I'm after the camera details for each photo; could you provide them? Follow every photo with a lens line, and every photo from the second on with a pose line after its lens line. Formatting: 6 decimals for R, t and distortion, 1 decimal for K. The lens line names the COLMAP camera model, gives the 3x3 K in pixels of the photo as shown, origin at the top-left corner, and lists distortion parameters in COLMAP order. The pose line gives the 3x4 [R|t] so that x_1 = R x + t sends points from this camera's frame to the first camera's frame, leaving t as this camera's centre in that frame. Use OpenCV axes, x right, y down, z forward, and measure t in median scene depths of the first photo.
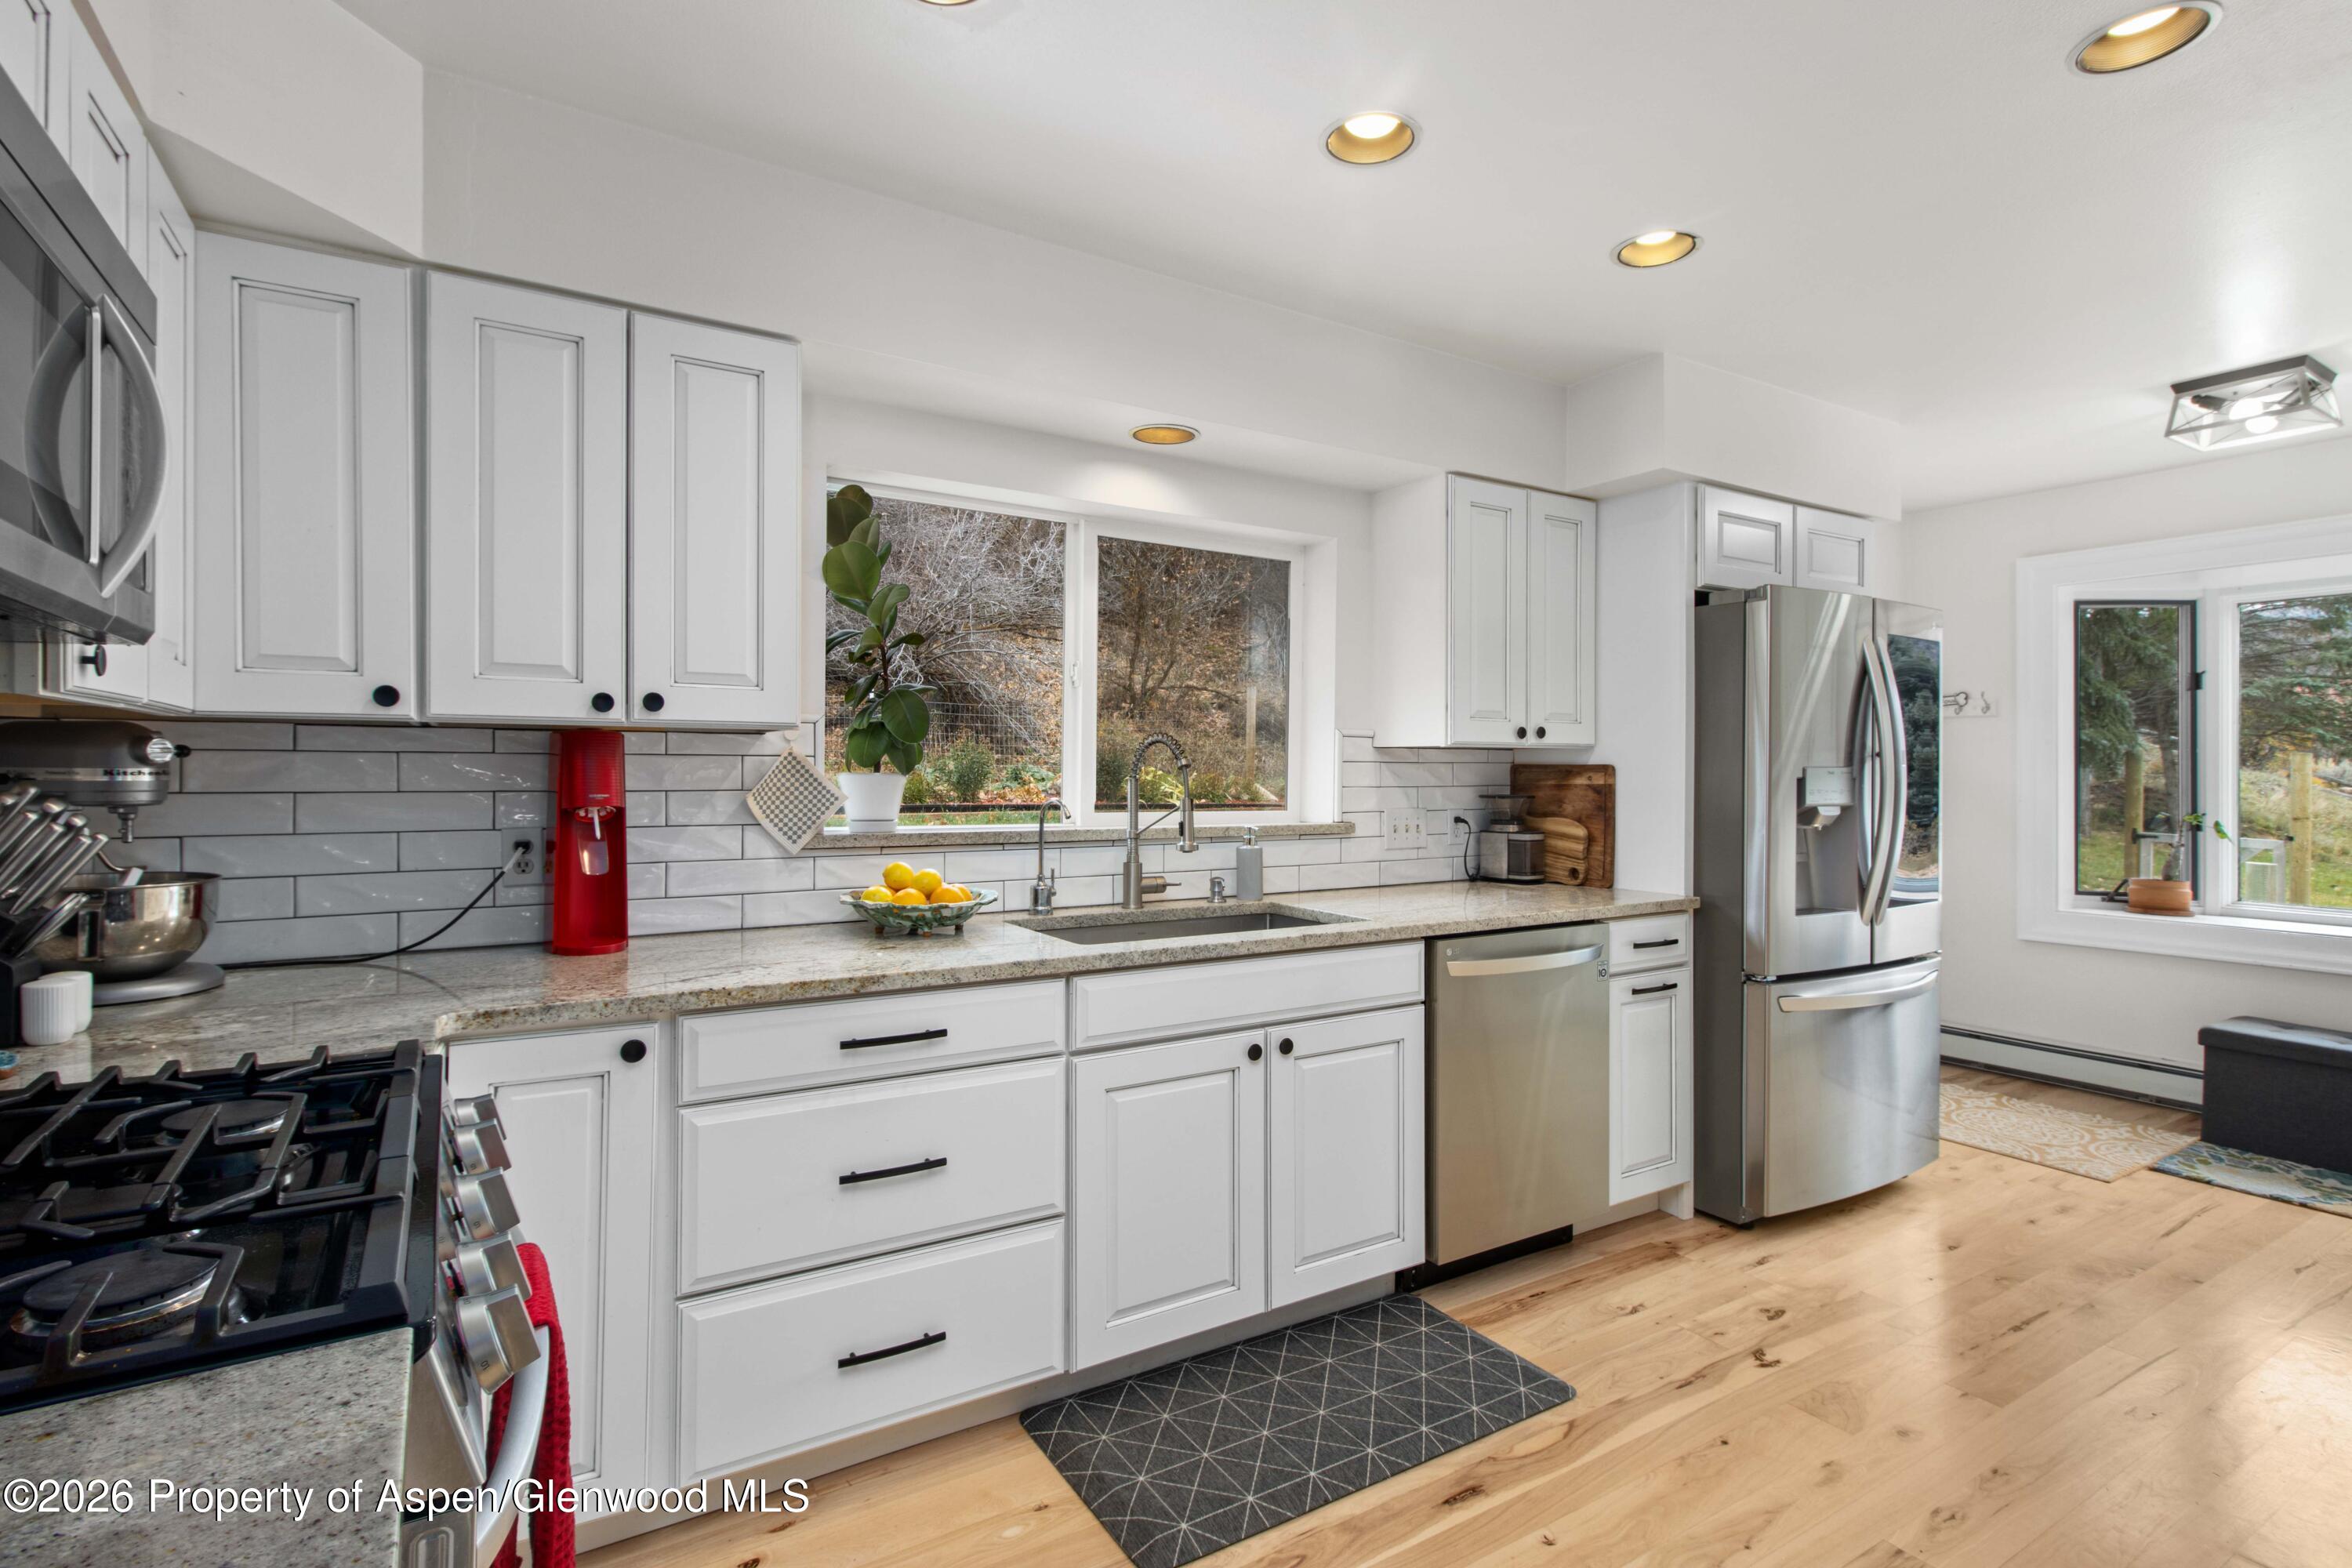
lens RADIAL K [[1122.2, 0, 1173.6], [0, 1122.2, 759.0], [0, 0, 1]] dist [-0.003512, -0.000962]
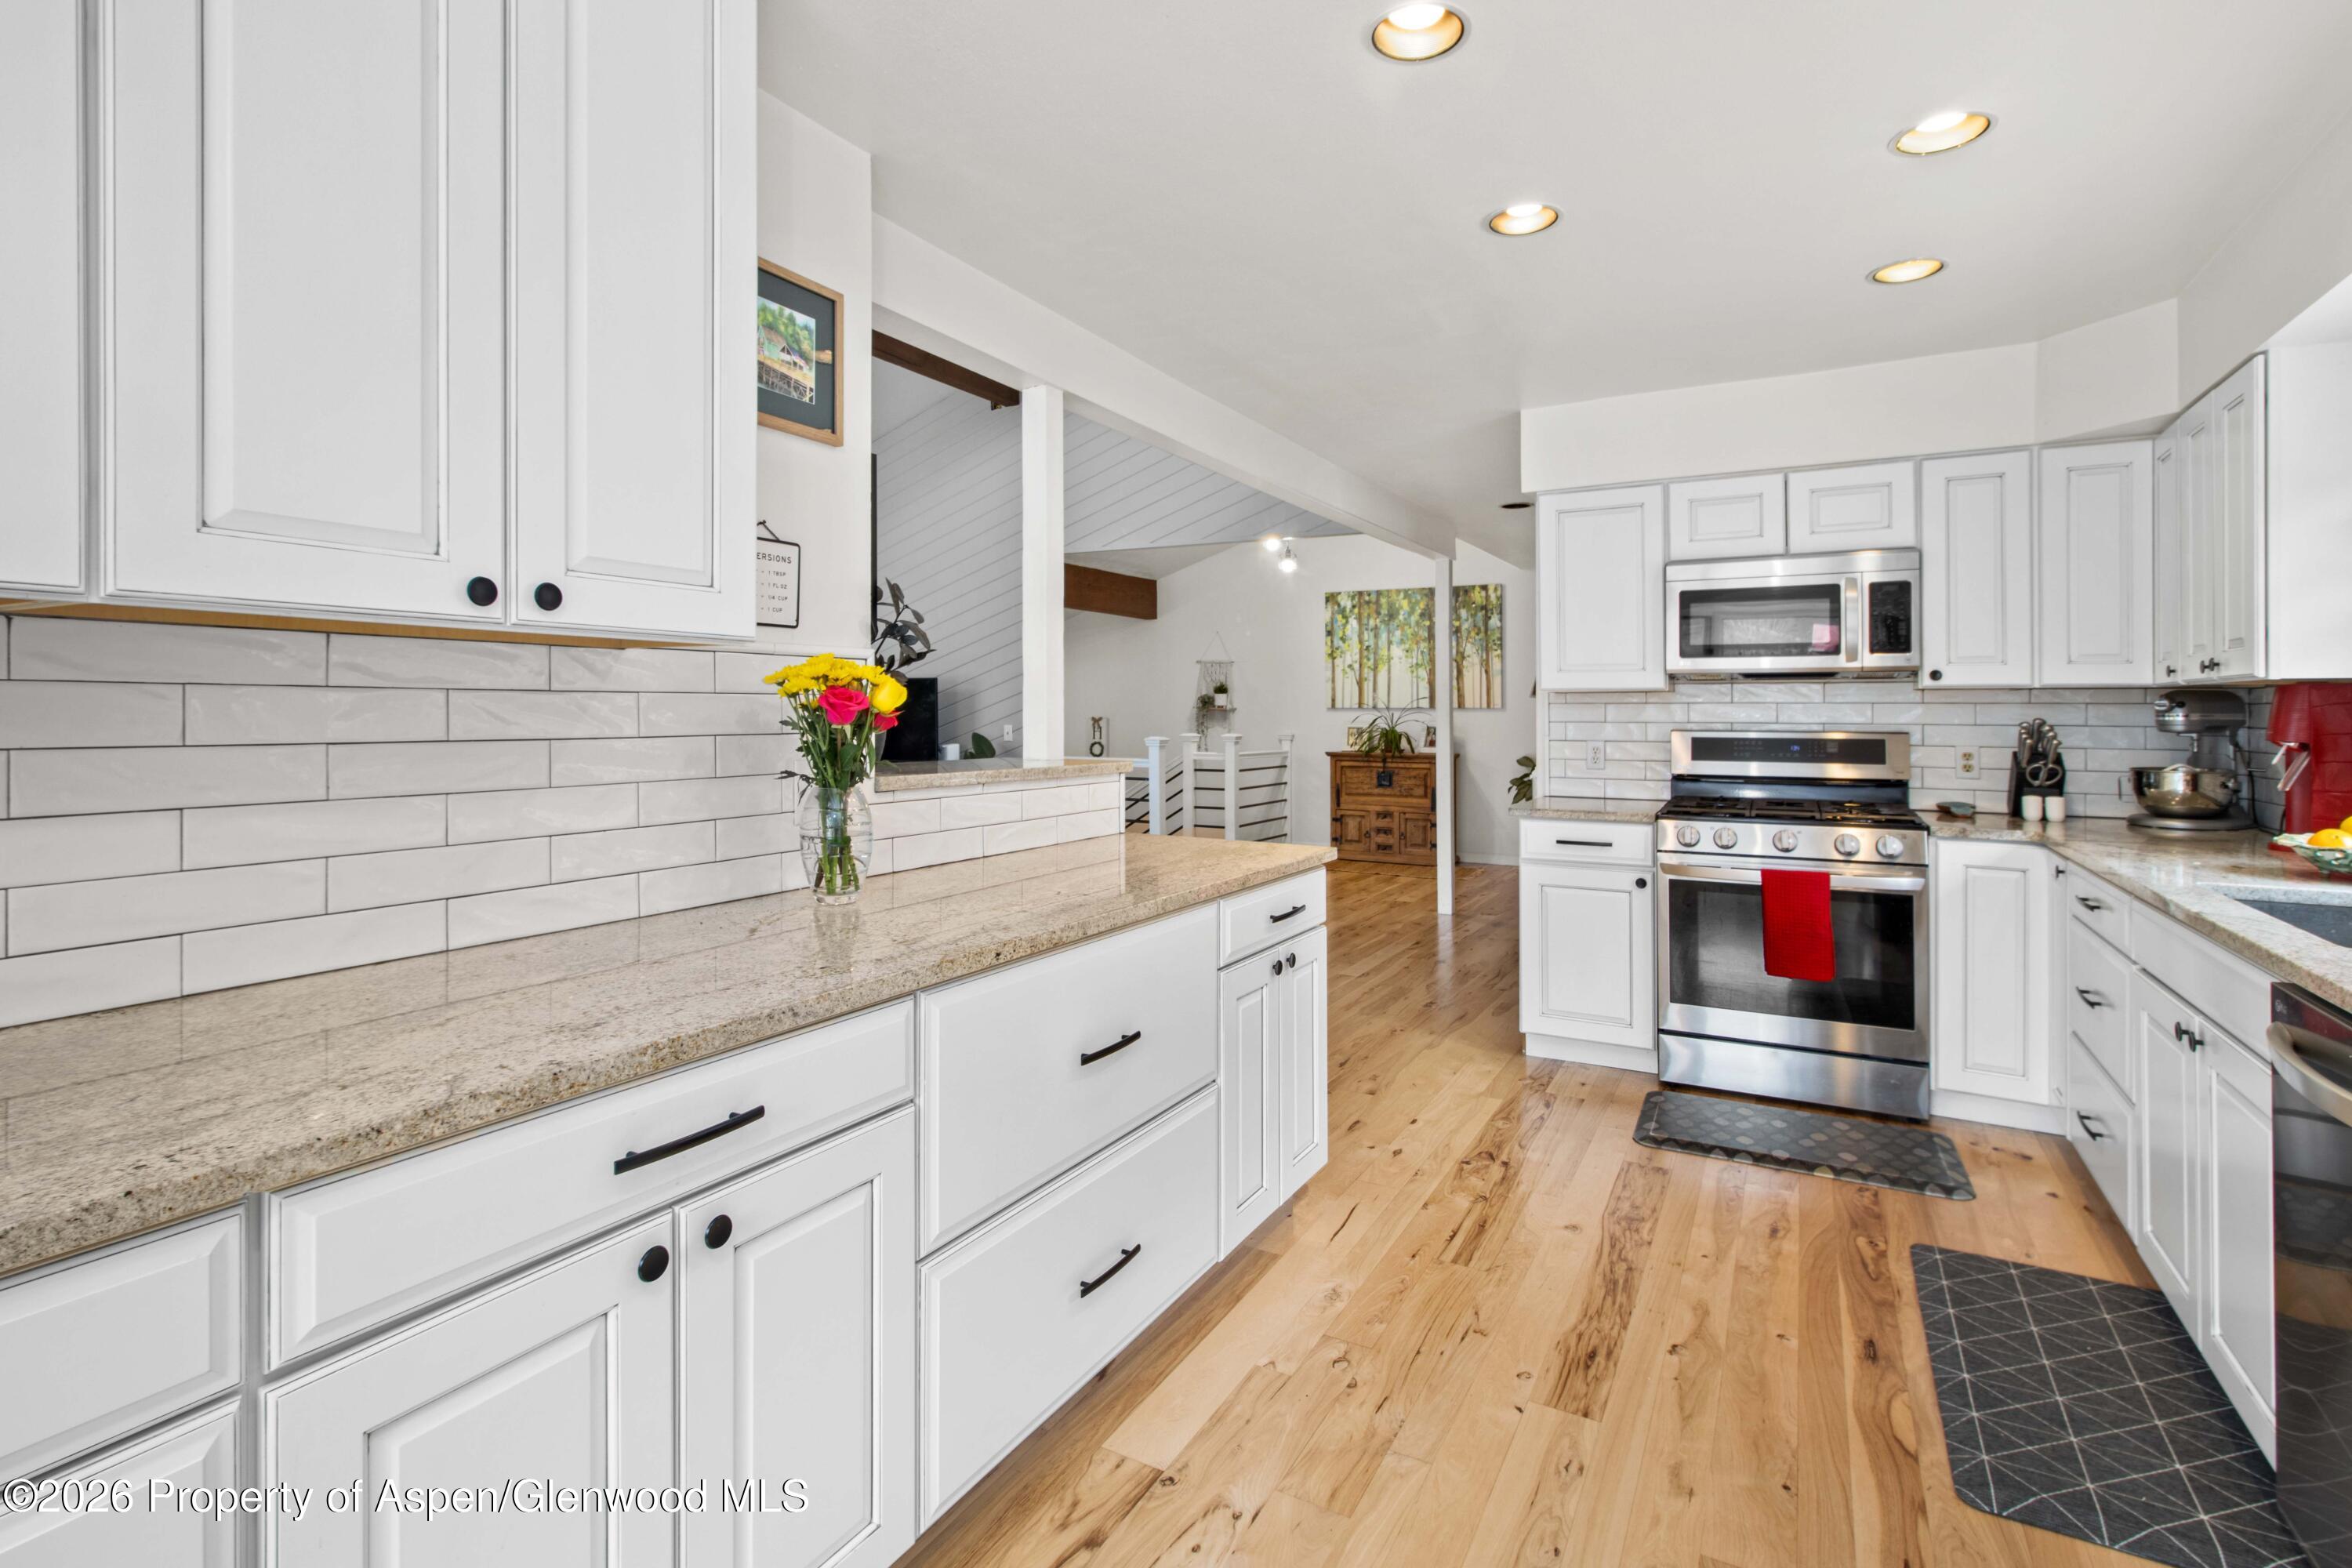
lens RADIAL K [[1130.1, 0, 1171.5], [0, 1130.1, 686.2], [0, 0, 1]] dist [0.004284, 0.000413]
pose [[-0.865031, -0.005078, -0.501693, 1.468522], [0.000612, 0.999937, -0.011176, -0.017618], [0.501719, -0.009975, -0.864973, 1.649679]]
